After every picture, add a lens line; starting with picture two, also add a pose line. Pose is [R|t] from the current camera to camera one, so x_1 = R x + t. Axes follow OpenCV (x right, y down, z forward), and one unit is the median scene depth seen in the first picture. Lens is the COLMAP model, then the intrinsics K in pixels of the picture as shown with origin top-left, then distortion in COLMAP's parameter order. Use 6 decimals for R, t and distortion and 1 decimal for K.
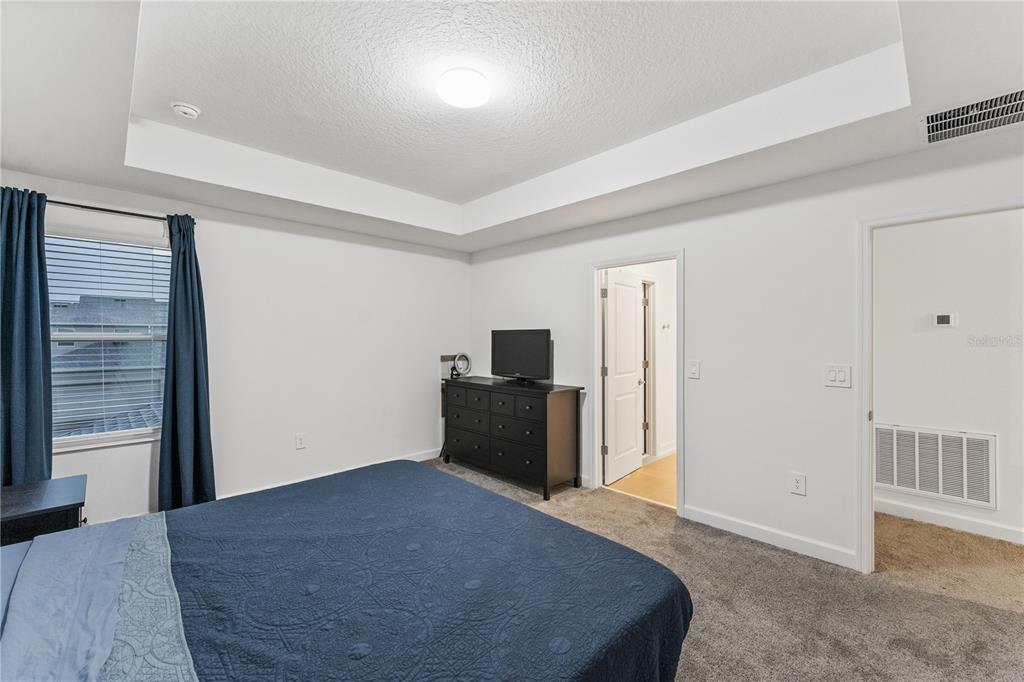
lens RADIAL K [[415.6, 0, 512.6], [0, 415.6, 338.0], [0, 0, 1]] dist [-0.002184, -0.000095]
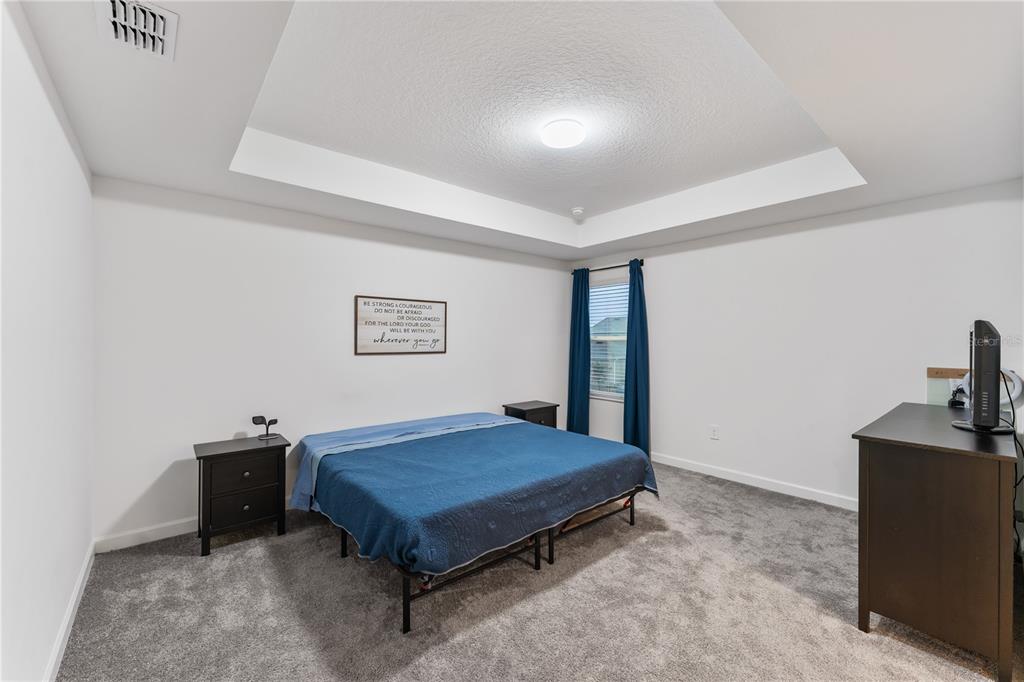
lens RADIAL K [[415.6, 0, 513.2], [0, 415.6, 341.5], [0, 0, 1]] dist [-0.002184, -0.000095]
pose [[-0.068129, -0.002986, -0.997672, 0.791158], [-0.008320, 0.999962, -0.002425, 0.015539], [0.997642, 0.008136, -0.068151, 0.676036]]
